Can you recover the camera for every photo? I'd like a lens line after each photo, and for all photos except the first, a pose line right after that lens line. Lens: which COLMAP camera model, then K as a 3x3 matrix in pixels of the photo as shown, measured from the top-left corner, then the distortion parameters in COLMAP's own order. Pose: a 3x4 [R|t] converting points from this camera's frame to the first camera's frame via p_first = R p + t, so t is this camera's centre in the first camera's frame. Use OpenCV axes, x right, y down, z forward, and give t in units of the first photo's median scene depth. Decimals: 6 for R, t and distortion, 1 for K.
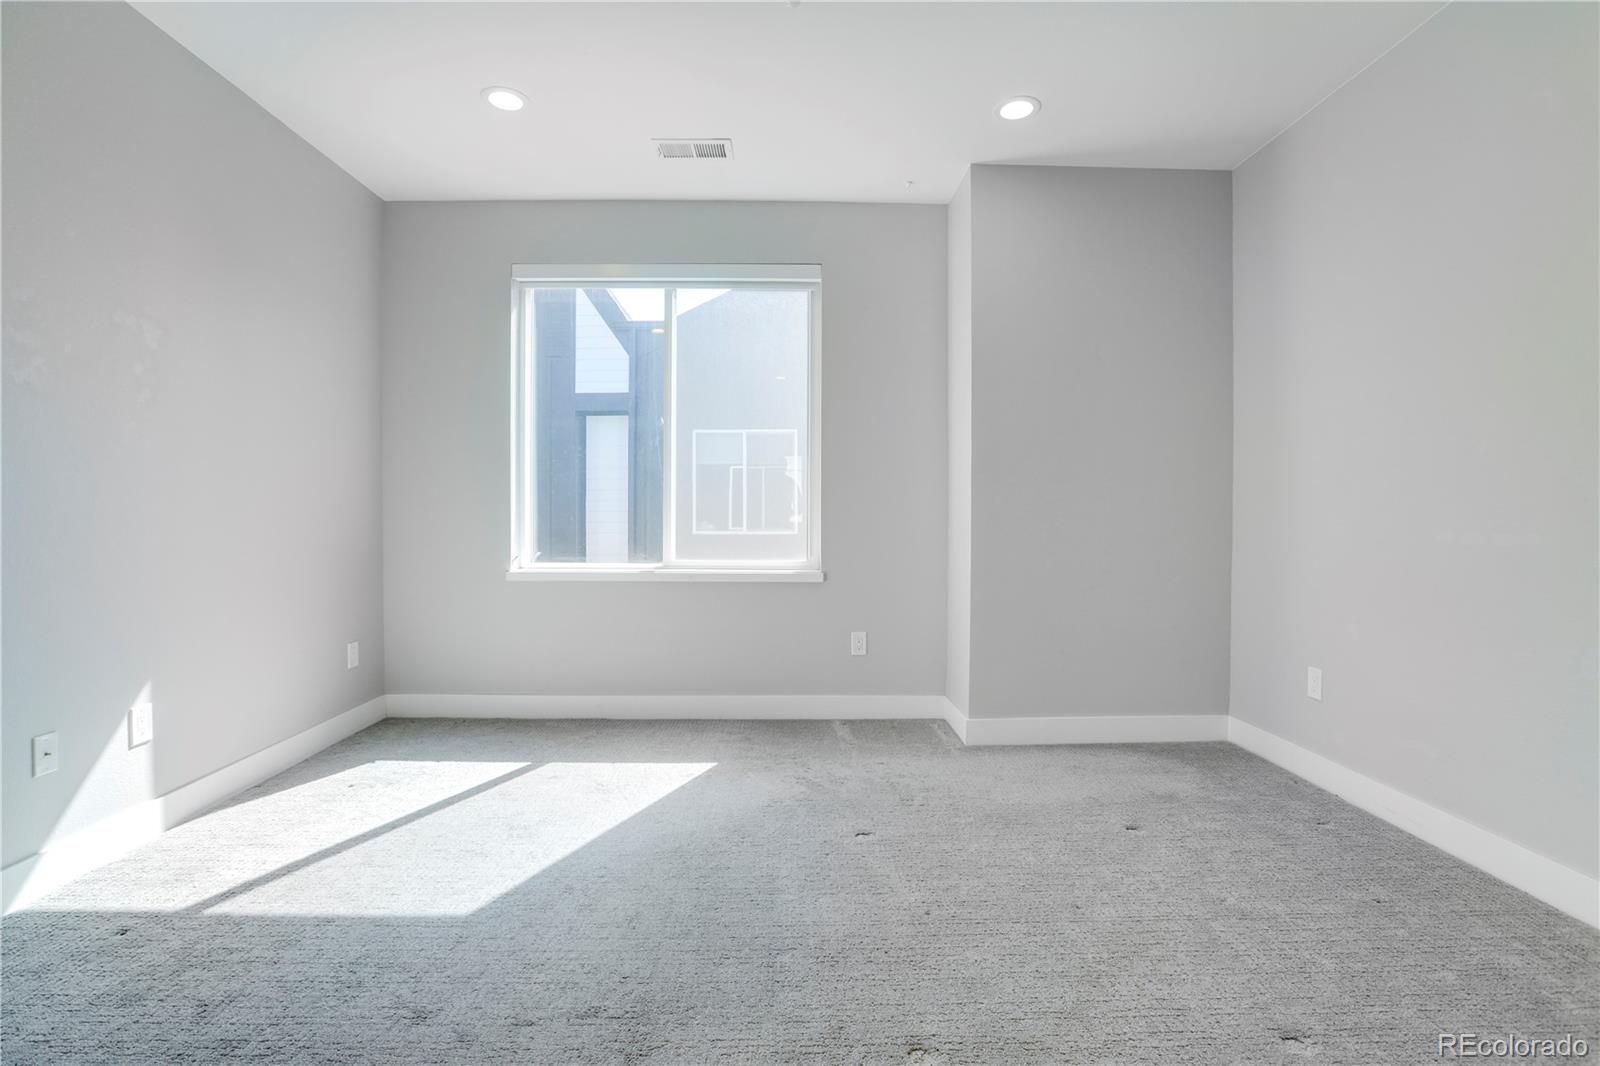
lens RADIAL K [[743.7, 0, 799.3], [0, 743.7, 526.2], [0, 0, 1]] dist [-0.036745, 0.002480]
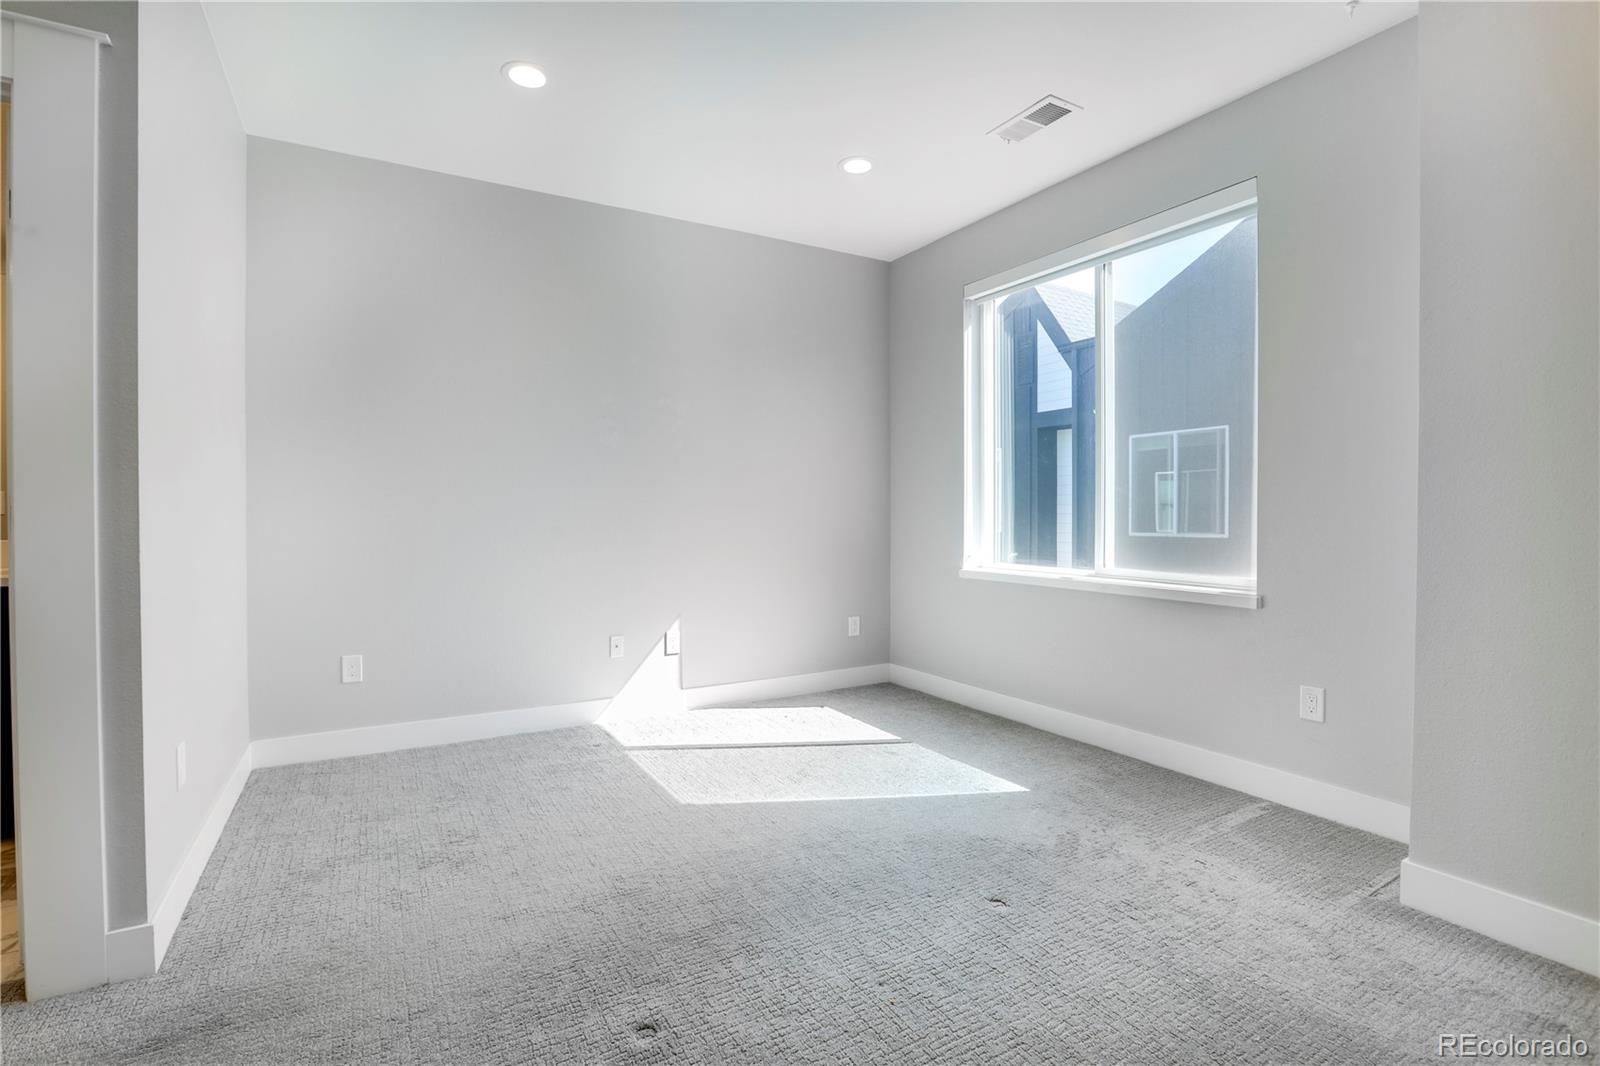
lens RADIAL K [[743.7, 0, 799.8], [0, 743.7, 526.8], [0, 0, 1]] dist [-0.036745, 0.002480]
pose [[0.482267, 0.009742, -0.875970, 0.515730], [-0.013063, 0.999907, 0.003928, -0.002686], [0.875927, 0.009548, 0.482349, 0.299904]]
